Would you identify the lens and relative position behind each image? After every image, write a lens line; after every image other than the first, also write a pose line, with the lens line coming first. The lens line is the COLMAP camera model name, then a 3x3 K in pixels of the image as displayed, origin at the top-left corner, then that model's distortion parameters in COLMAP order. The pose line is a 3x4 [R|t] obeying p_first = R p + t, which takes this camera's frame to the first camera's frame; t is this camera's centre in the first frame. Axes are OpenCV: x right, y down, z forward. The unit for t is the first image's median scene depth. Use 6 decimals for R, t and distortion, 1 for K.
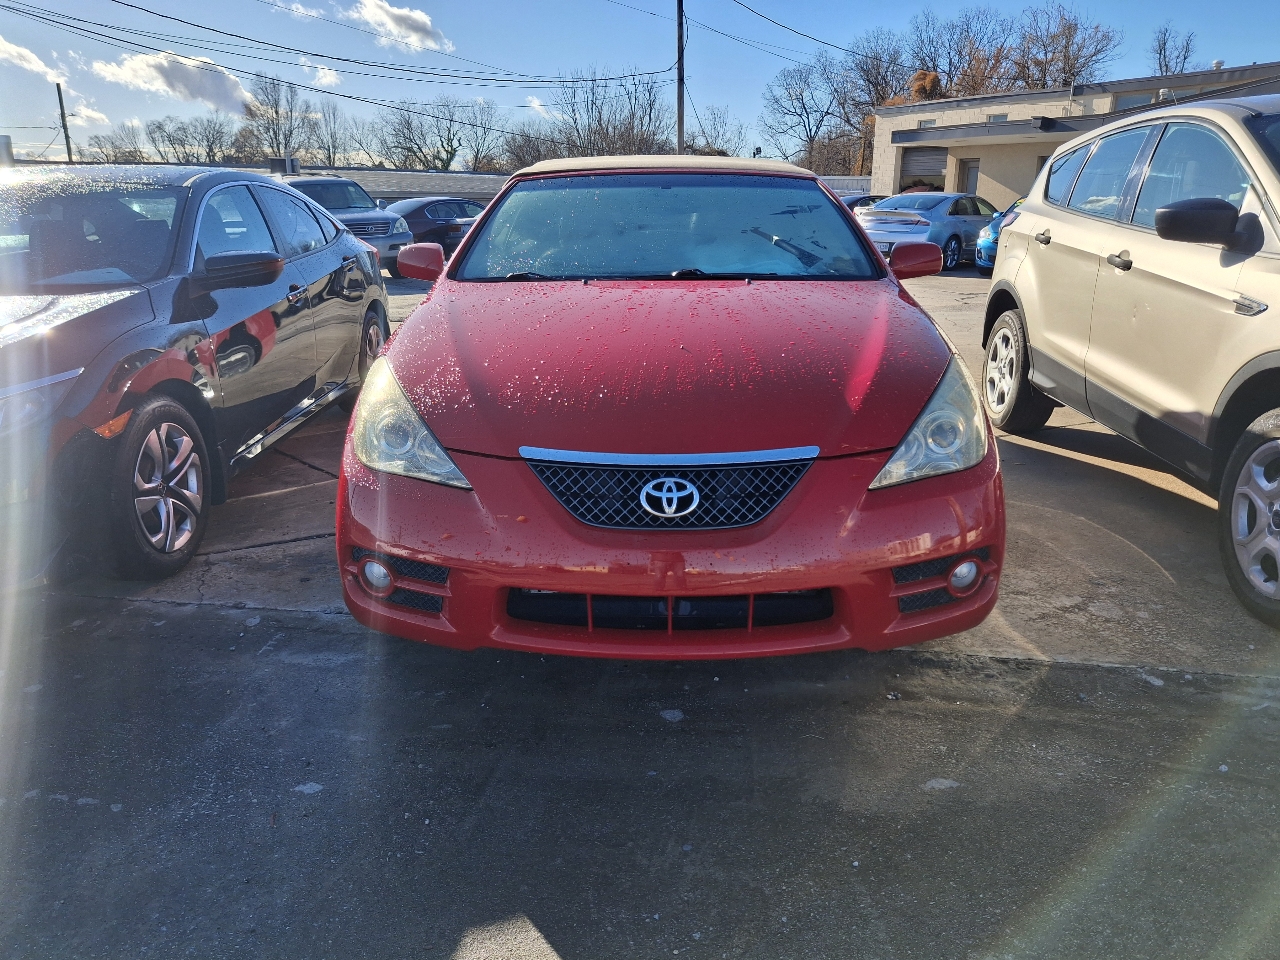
lens RADIAL K [[1025.5, 0, 591.7], [0, 1025.5, 485.8], [0, 0, 1]] dist [-0.003865, -0.006065]
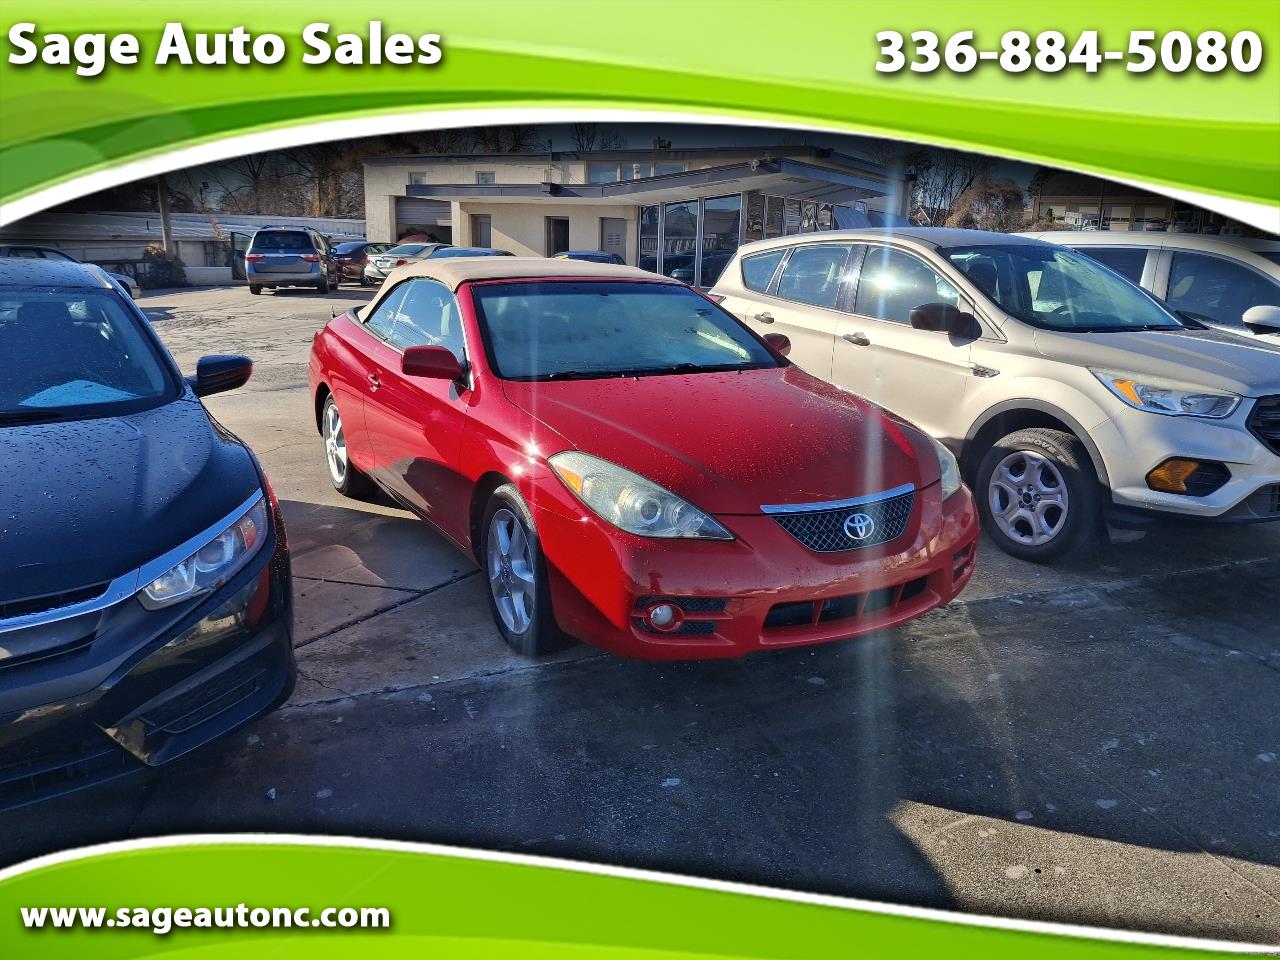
lens RADIAL K [[1074.9, 0, 640.0], [0, 1074.9, 480.0], [0, 0, 1]] dist [0.065748, -0.003575]
pose [[0.823878, -0.107113, 0.556553, -0.158484], [0.131038, 0.991372, -0.003181, -0.013904], [-0.551411, 0.075550, 0.830806, -0.024283]]
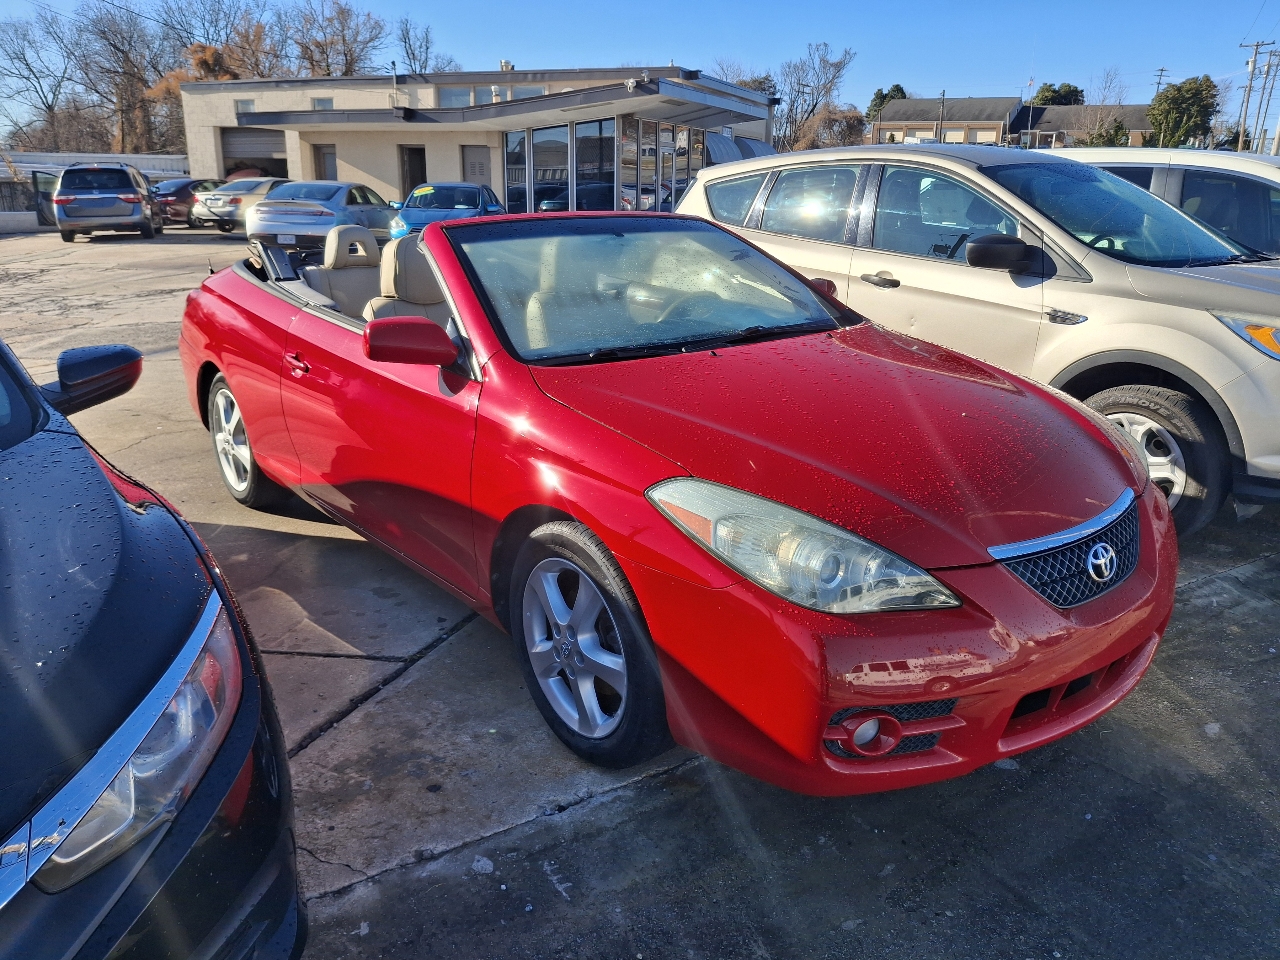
lens RADIAL K [[1048.6, 0, 640.0], [0, 1048.6, 480.0], [0, 0, 1]] dist [-0.009243, -0.001947]
pose [[0.718425, -0.192677, 0.668387, -0.143984], [0.180884, 0.979564, 0.087954, -0.037541], [-0.671675, 0.057713, 0.738595, 0.074632]]
